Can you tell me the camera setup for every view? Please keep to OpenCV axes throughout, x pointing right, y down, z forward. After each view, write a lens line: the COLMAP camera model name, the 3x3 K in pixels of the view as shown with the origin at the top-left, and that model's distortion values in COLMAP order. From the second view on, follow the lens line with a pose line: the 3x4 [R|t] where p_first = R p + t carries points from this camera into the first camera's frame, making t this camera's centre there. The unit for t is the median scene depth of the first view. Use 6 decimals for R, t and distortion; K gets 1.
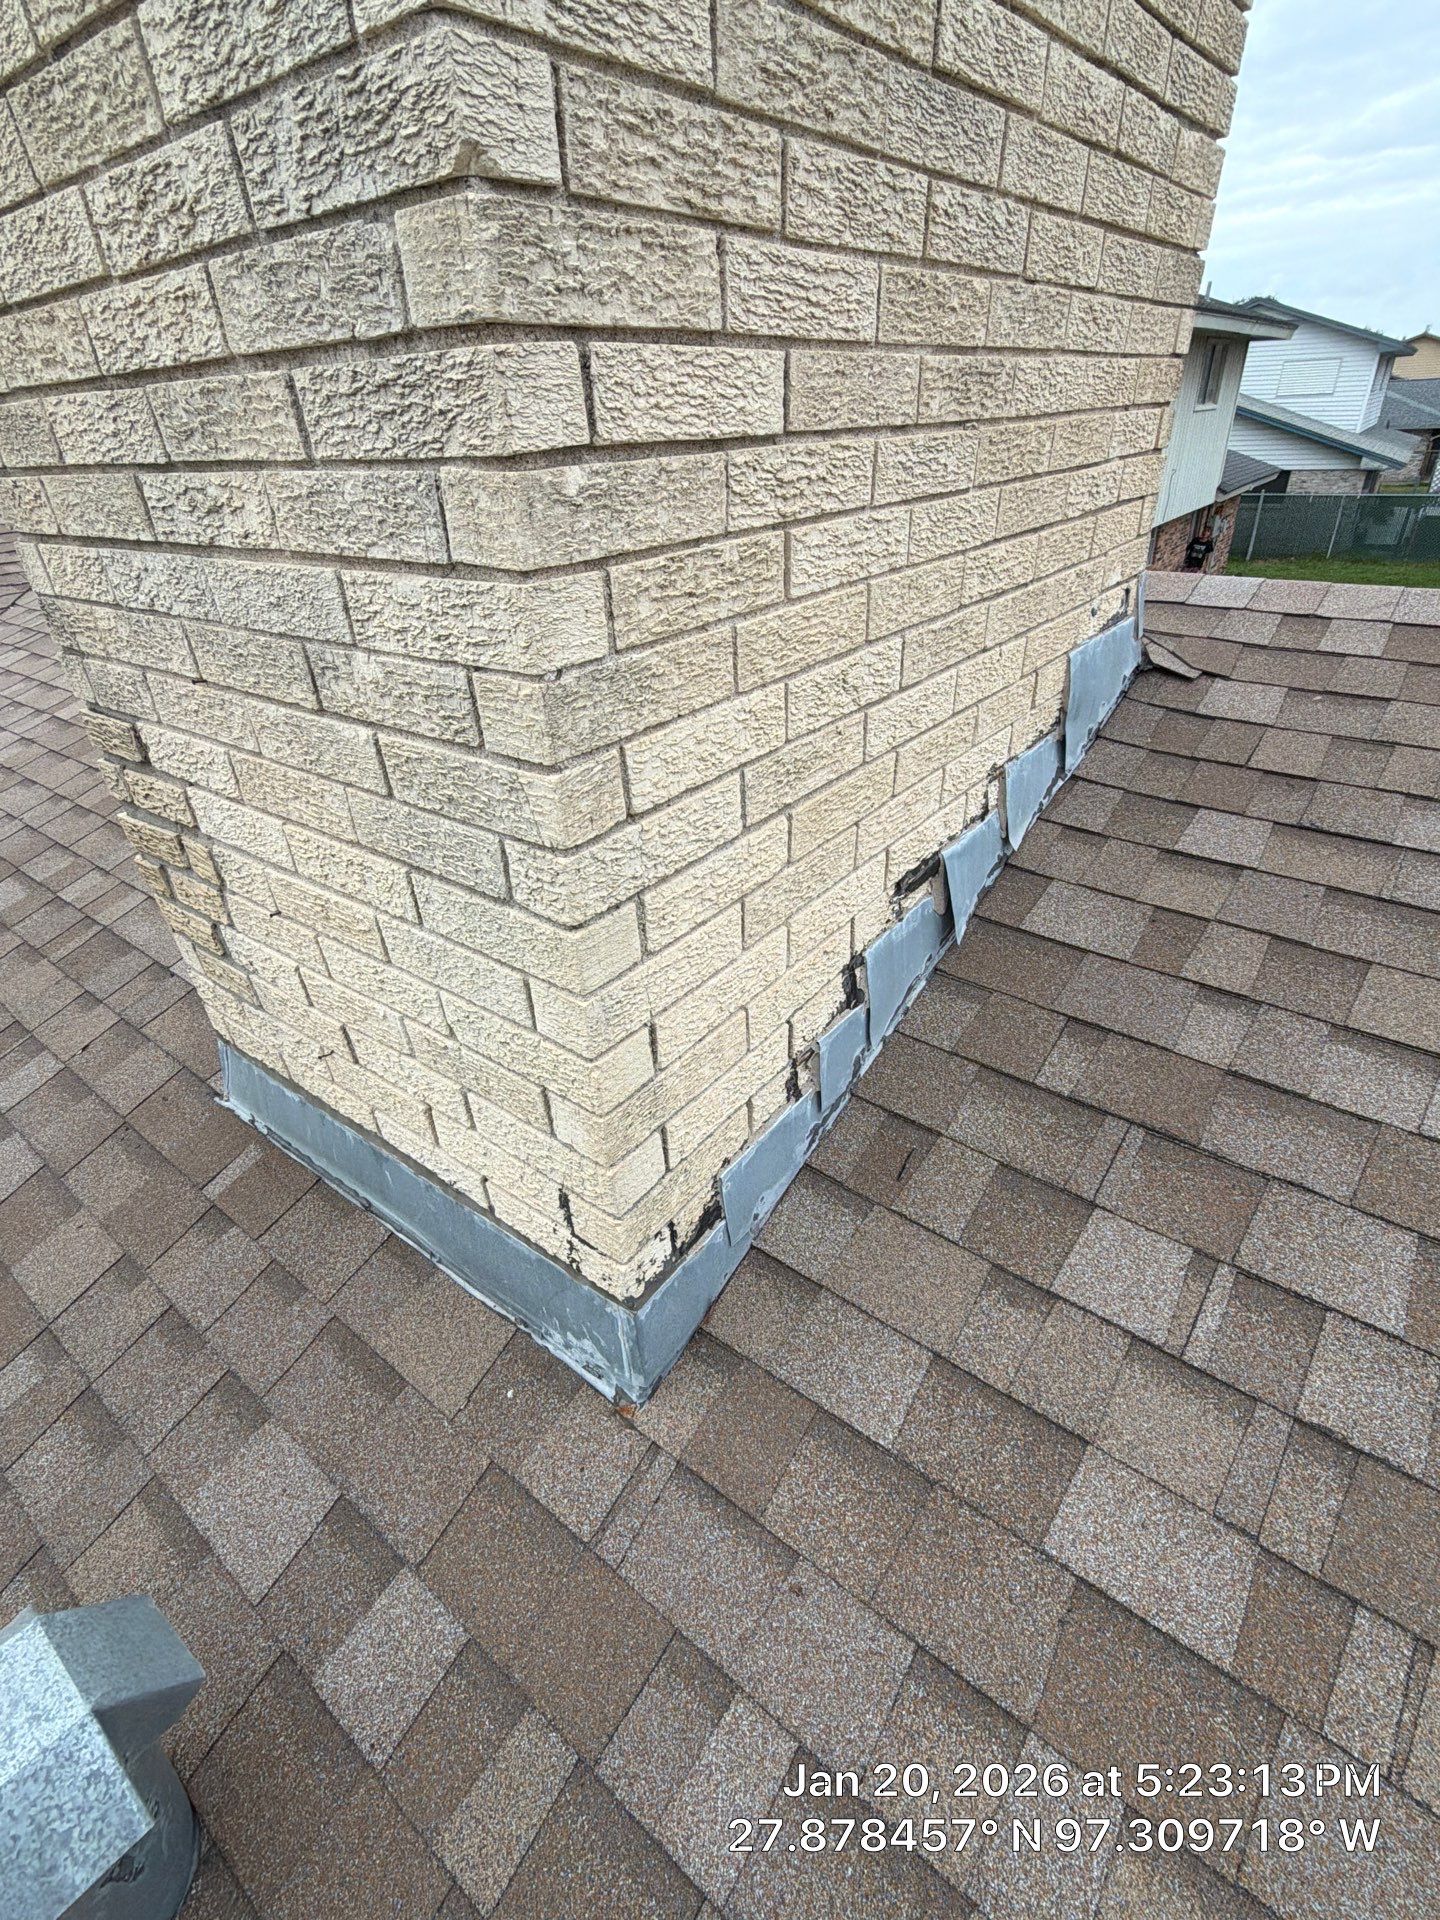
lens RADIAL K [[907.8, 0, 719.6], [0, 907.8, 955.7], [0, 0, 1]] dist [0.003234, -0.001306]
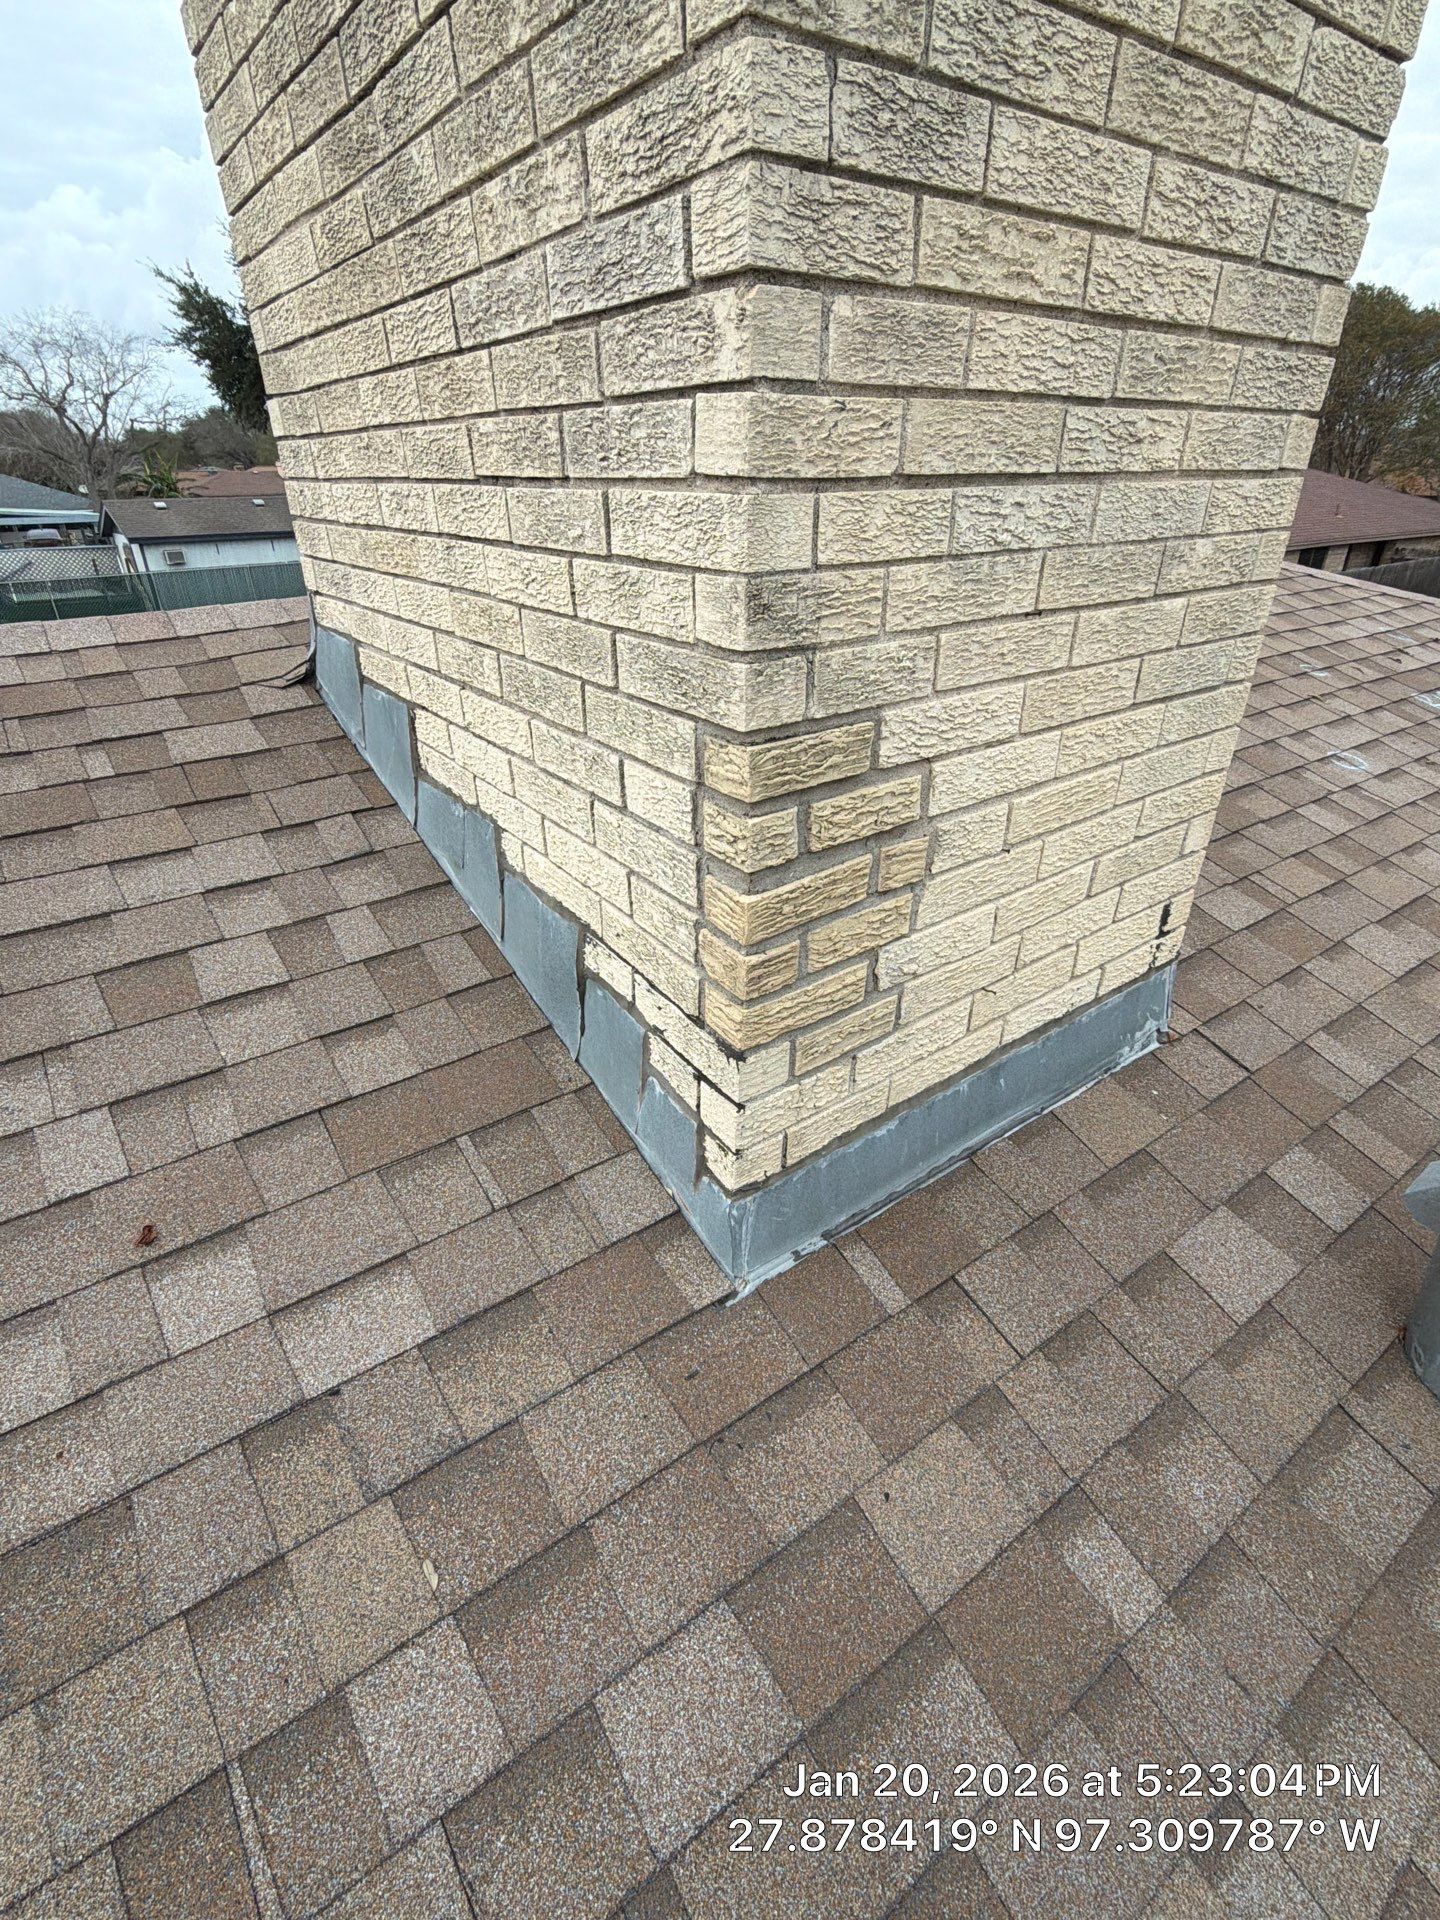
lens RADIAL K [[907.8, 0, 724.9], [0, 907.8, 952.3], [0, 0, 1]] dist [0.003234, -0.001306]
pose [[0.274442, -0.414493, 0.867685, -2.135603], [0.484118, 0.839193, 0.247760, -0.502120], [-0.830850, 0.352066, 0.430973, 1.221016]]
